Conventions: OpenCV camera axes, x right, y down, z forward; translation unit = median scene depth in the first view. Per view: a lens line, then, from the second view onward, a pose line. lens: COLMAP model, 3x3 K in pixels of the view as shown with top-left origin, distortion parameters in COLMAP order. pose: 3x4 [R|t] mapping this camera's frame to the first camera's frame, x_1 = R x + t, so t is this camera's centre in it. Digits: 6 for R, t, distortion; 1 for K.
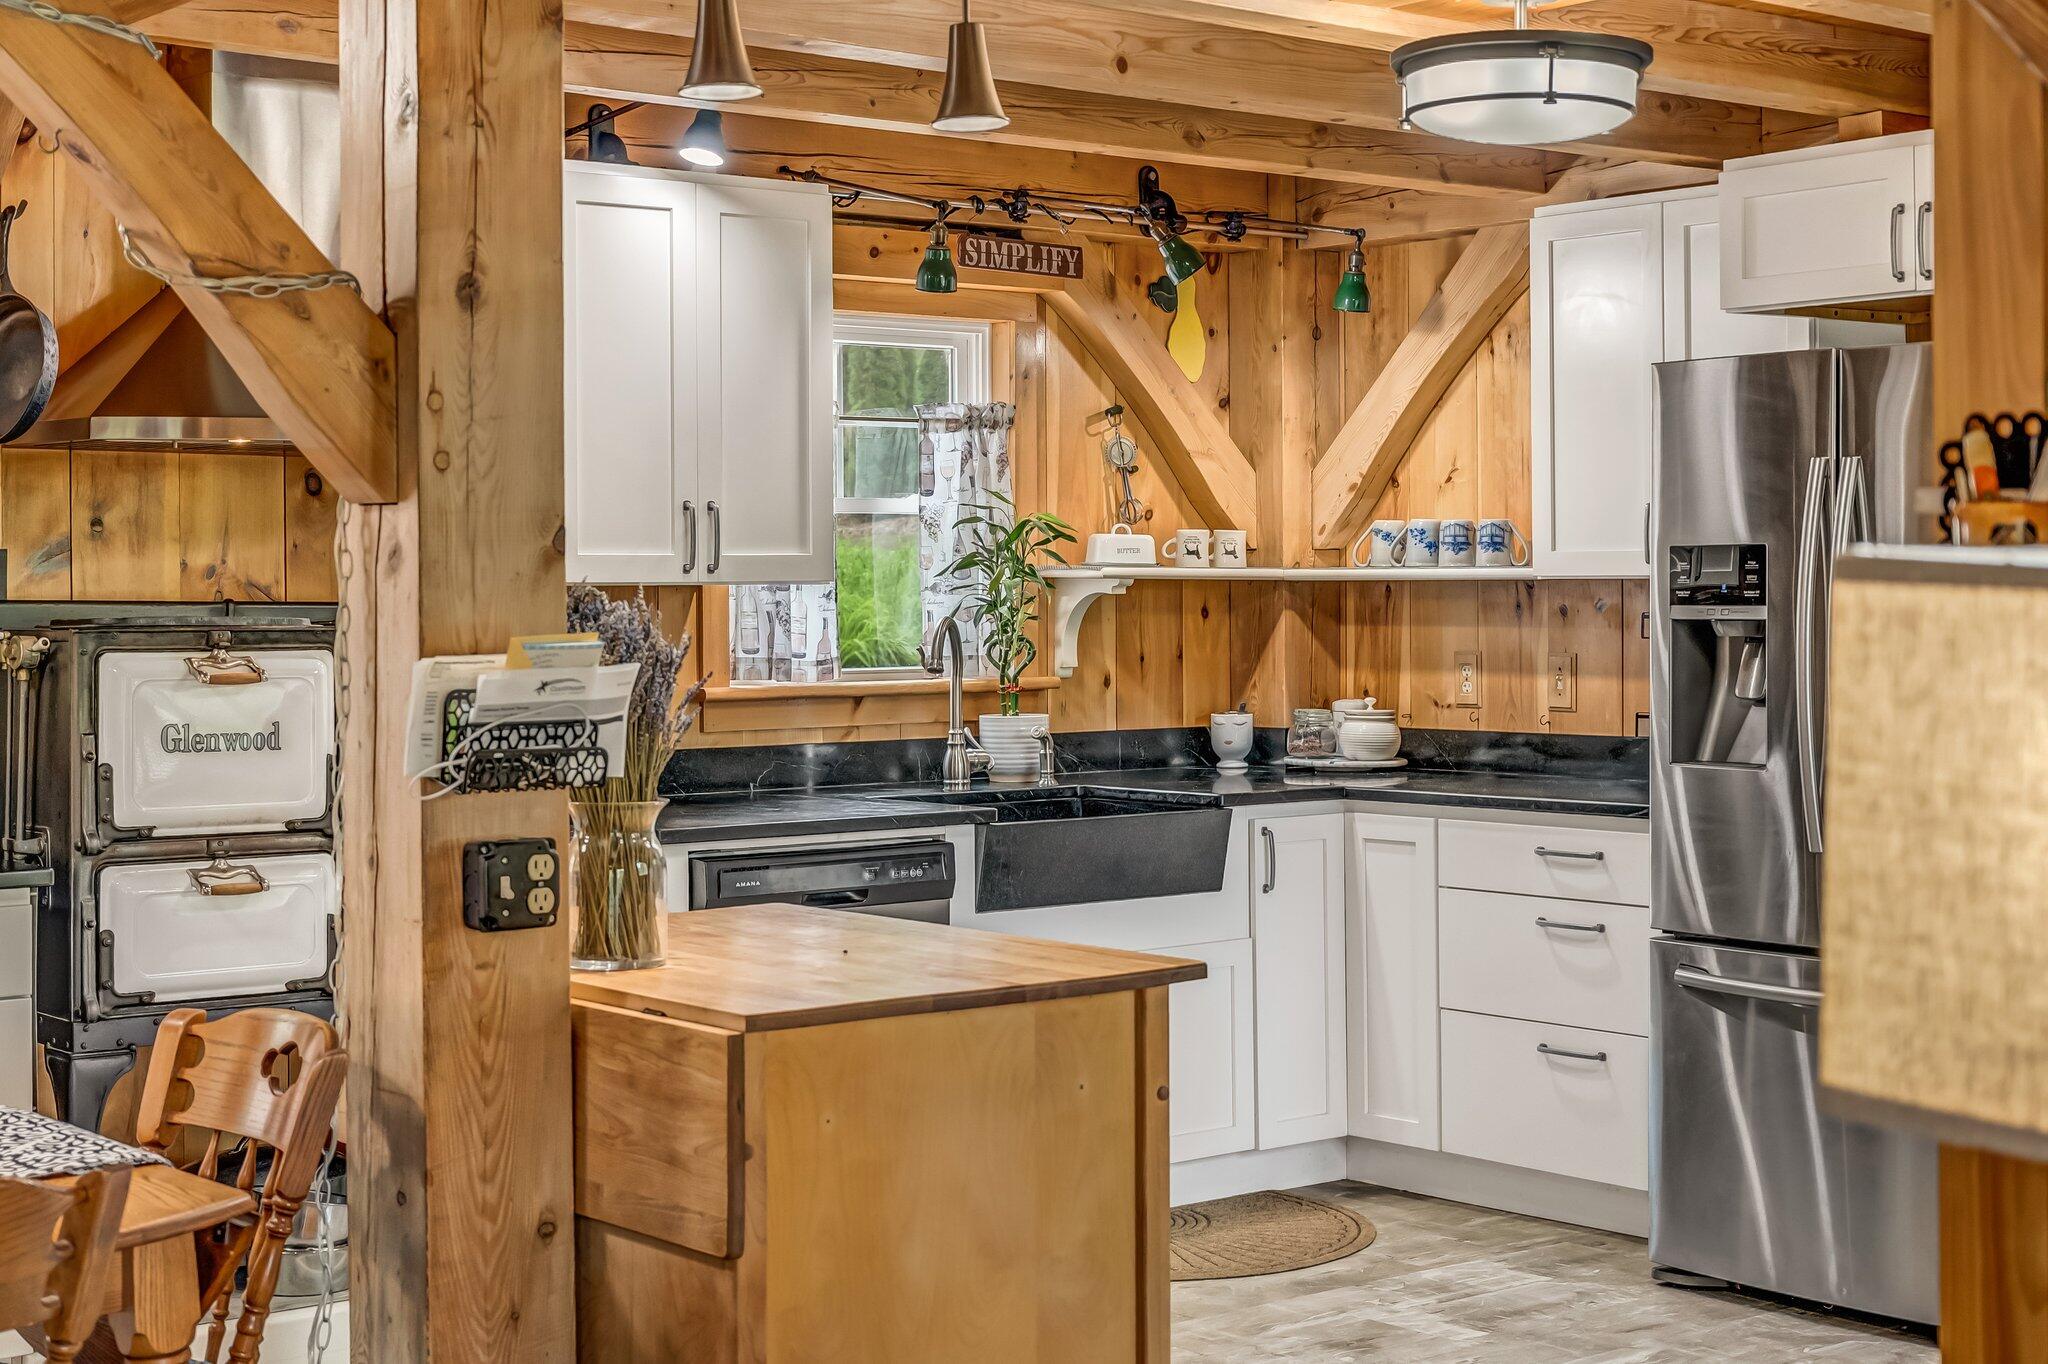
lens RADIAL K [[3048.1, 0, 1024.0], [0, 3048.1, 682.0], [0, 0, 1]] dist [-0.003635, -0.009666]
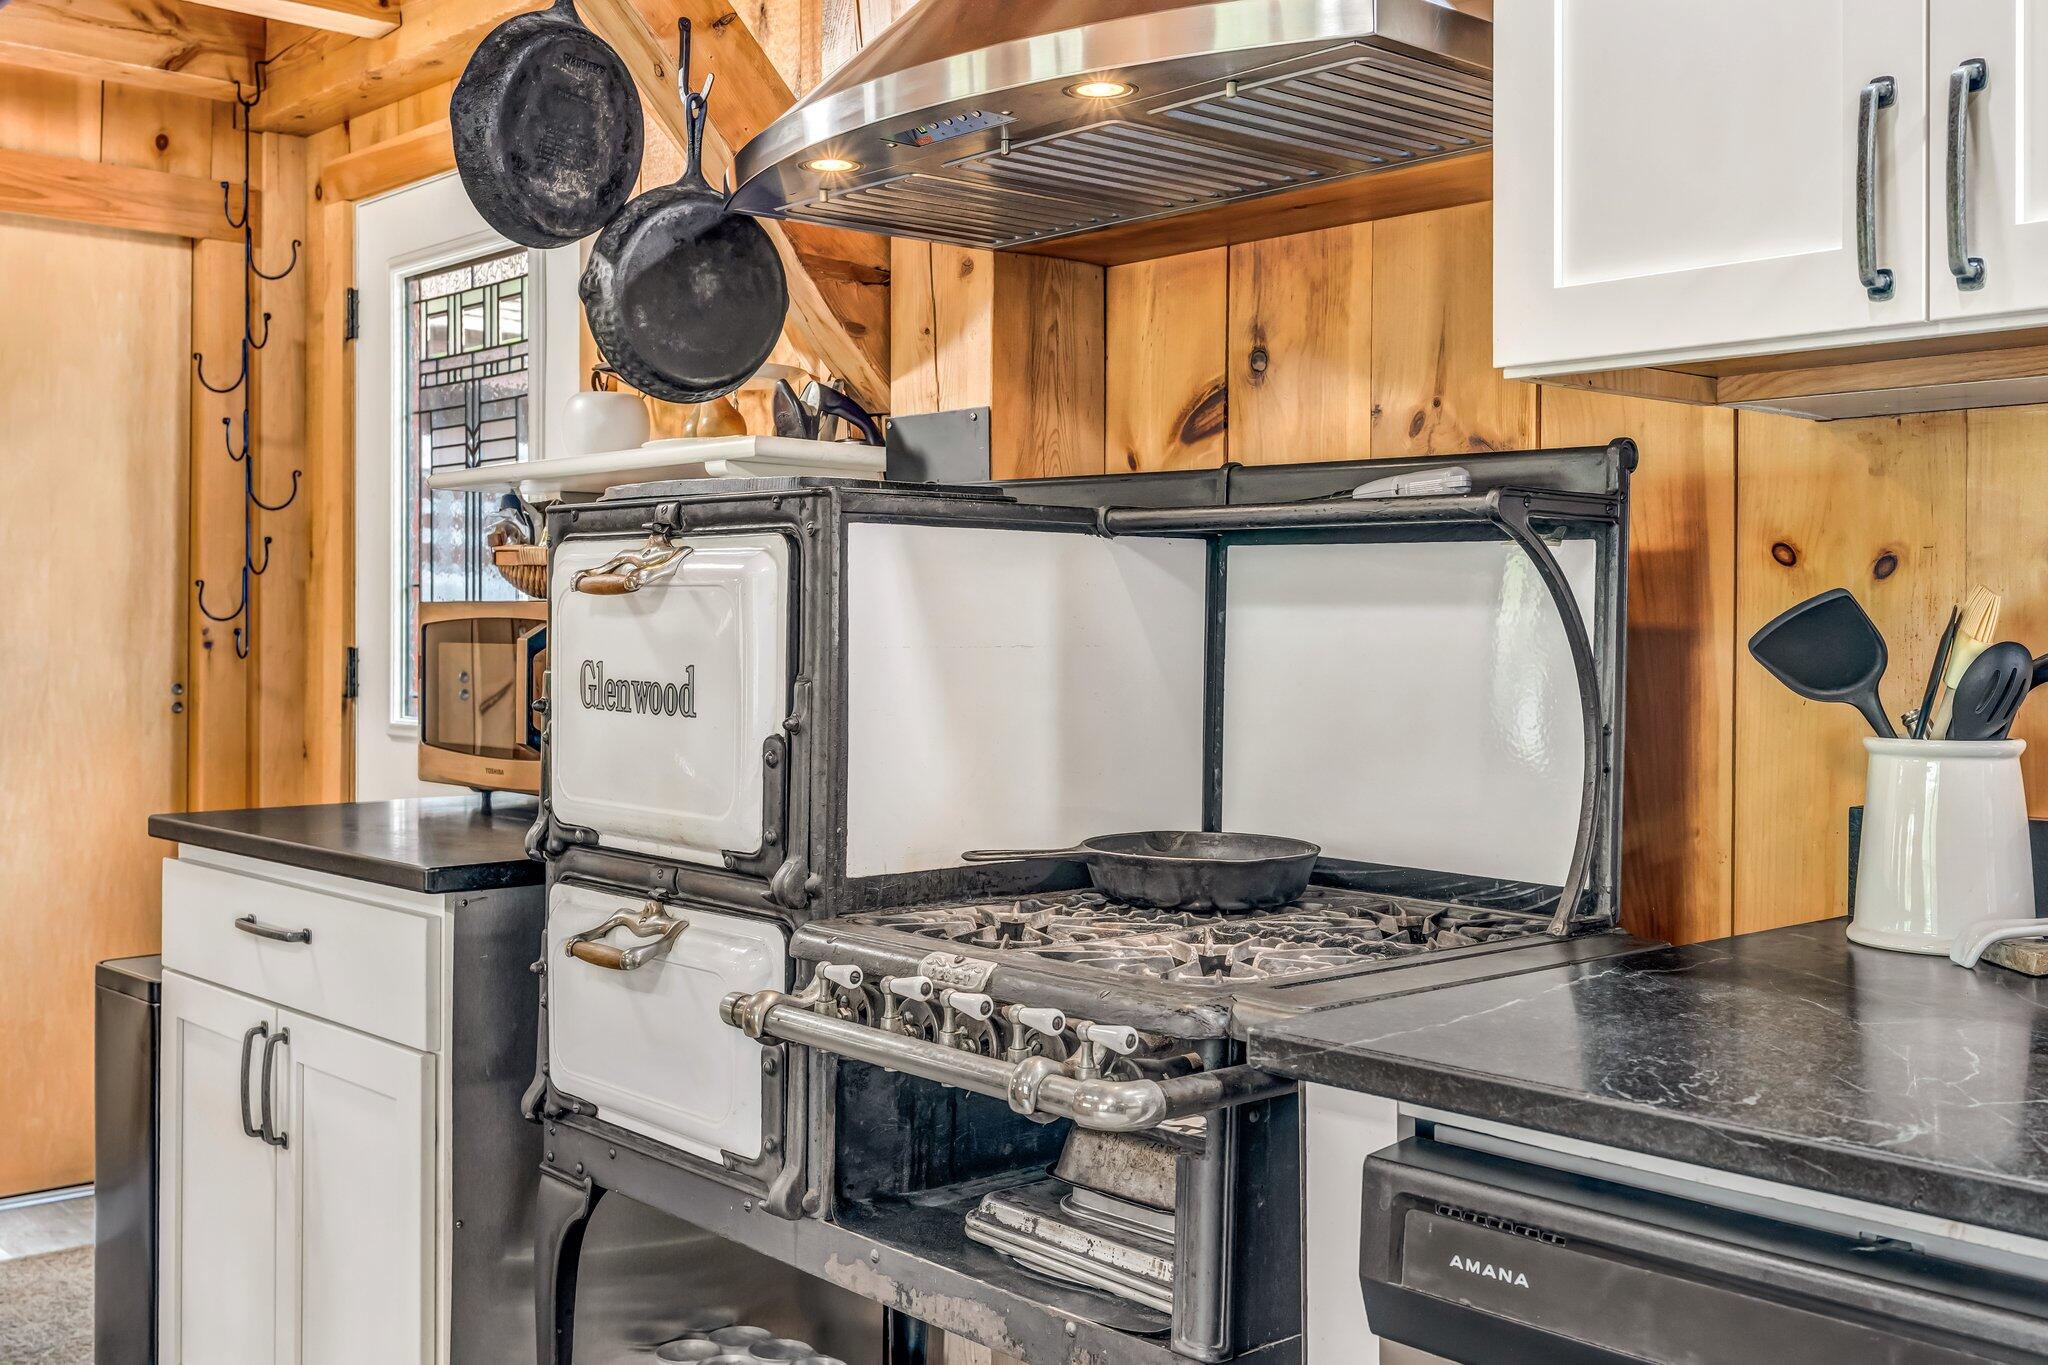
lens RADIAL K [[2114.8, 0, 1024.0], [0, 2114.8, 682.5], [0, 0, 1]] dist [0.002126, 0.001117]
pose [[0.048742, 0.029273, -0.998382, 0.131889], [-0.038179, 0.998895, 0.027424, 0.003618], [0.998081, 0.036780, 0.049805, 1.041609]]
